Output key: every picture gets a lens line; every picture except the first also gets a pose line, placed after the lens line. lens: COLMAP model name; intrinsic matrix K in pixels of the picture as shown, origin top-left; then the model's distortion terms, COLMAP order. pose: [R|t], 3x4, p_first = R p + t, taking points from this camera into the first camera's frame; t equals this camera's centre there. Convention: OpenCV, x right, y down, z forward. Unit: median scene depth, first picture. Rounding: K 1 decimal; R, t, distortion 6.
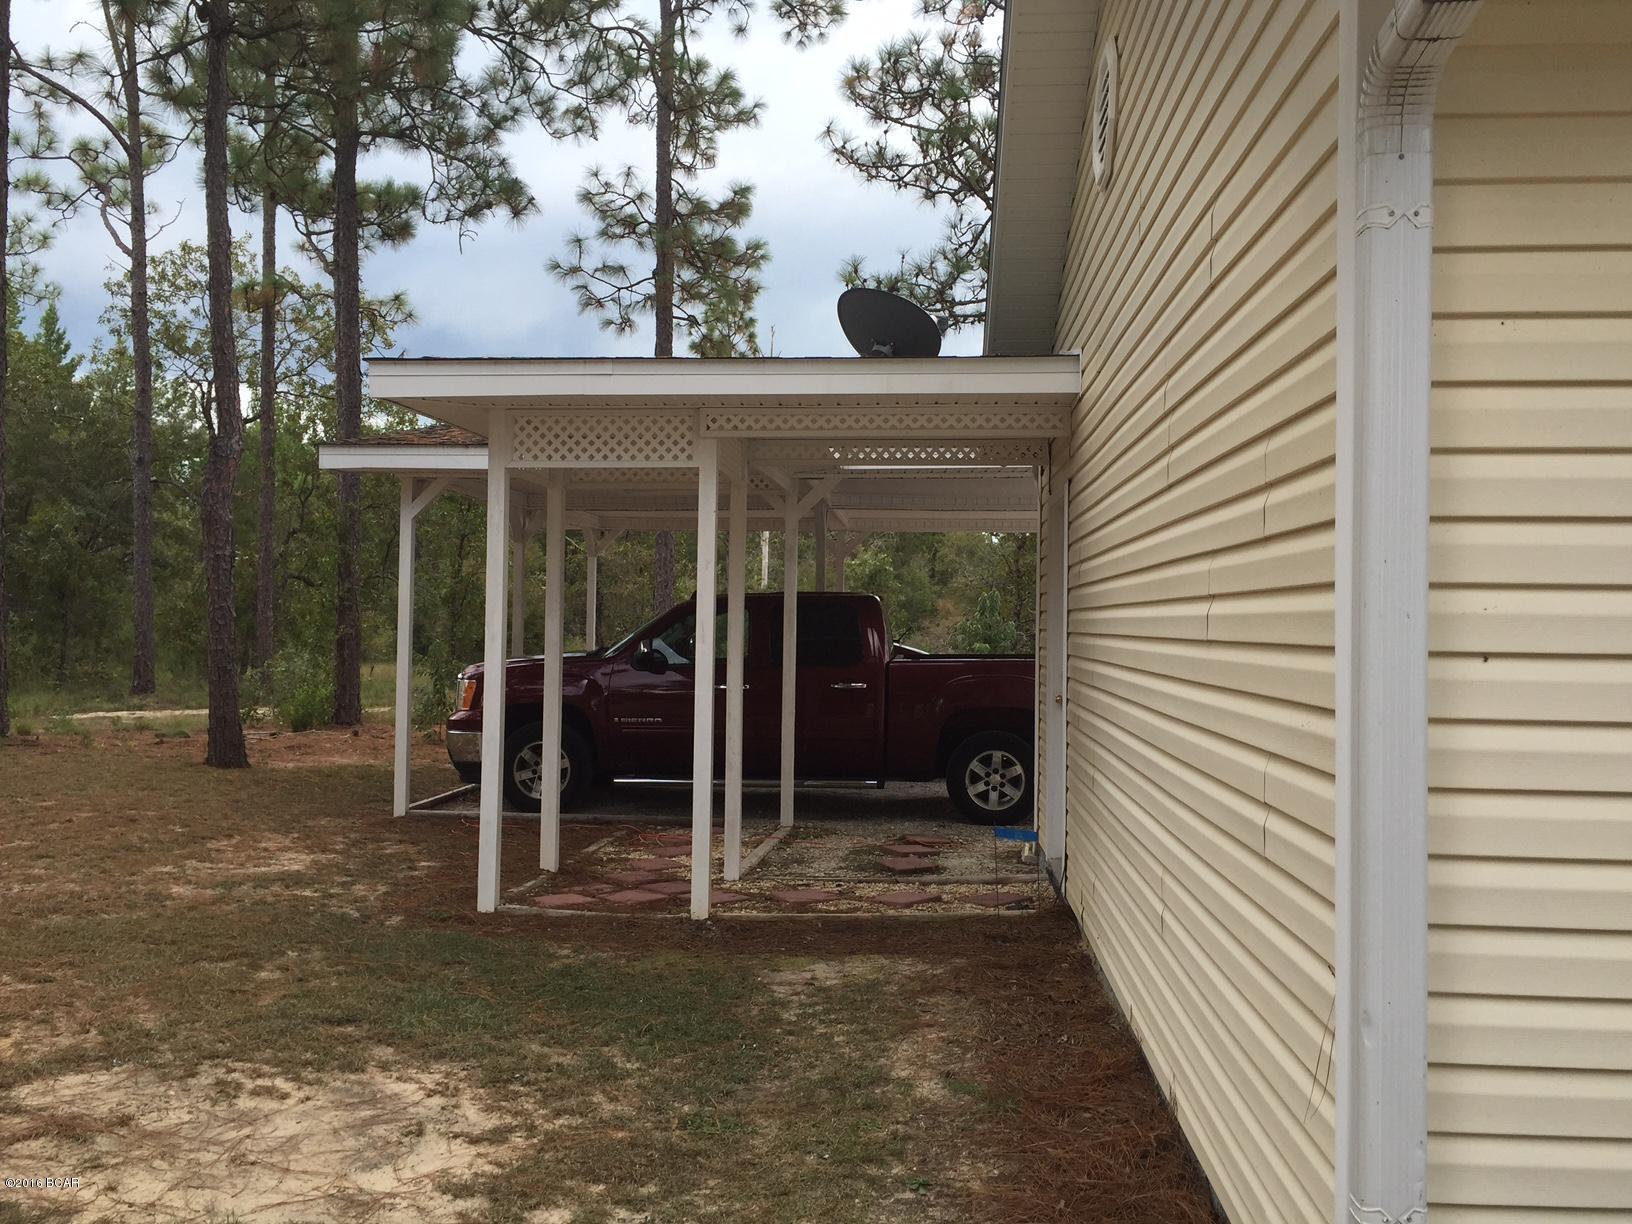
lens RADIAL K [[1407.6, 0, 810.3], [0, 1407.6, 582.9], [0, 0, 1]] dist [0.093619, -0.135043]
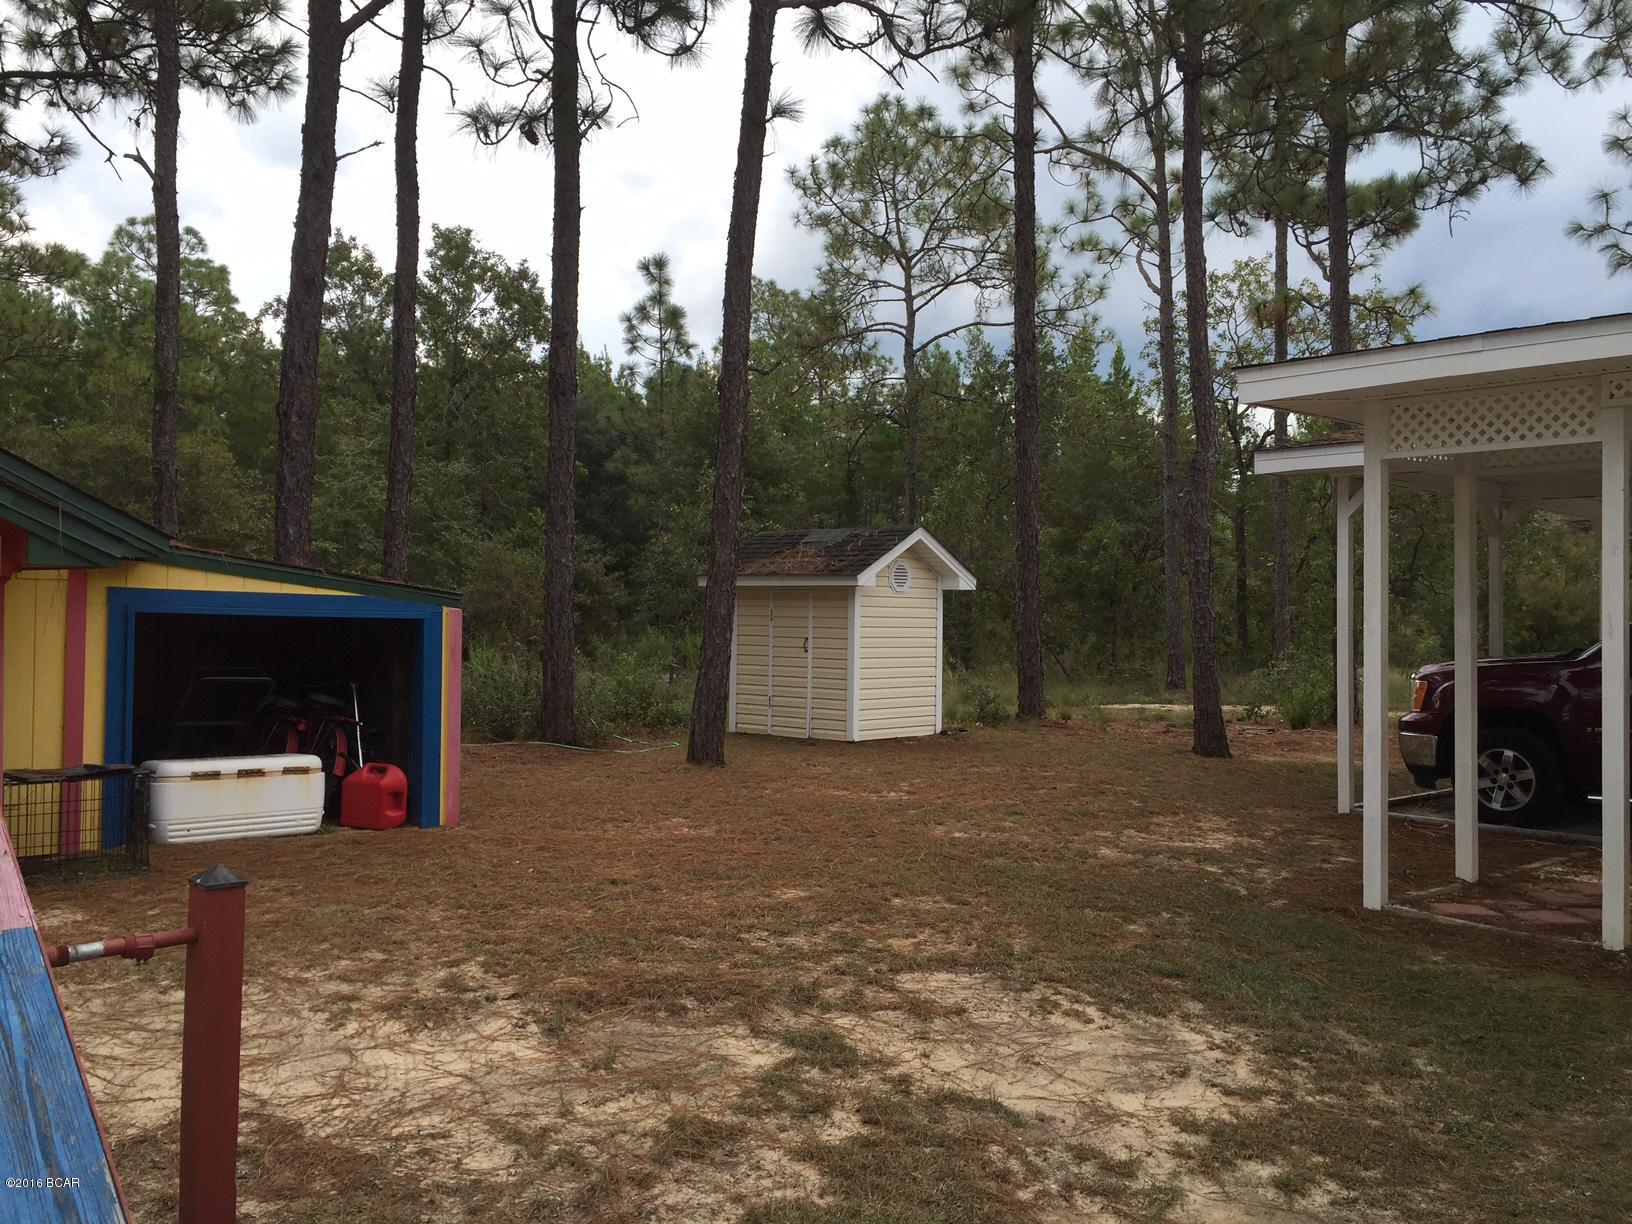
lens RADIAL K [[1407.6, 0, 819.8], [0, 1407.6, 591.7], [0, 0, 1]] dist [0.093619, -0.135043]
pose [[0.749184, -0.016215, -0.662164, 0.144583], [0.016945, 0.999842, -0.005313, 0.008904], [0.662145, -0.007239, 0.749341, -0.001530]]
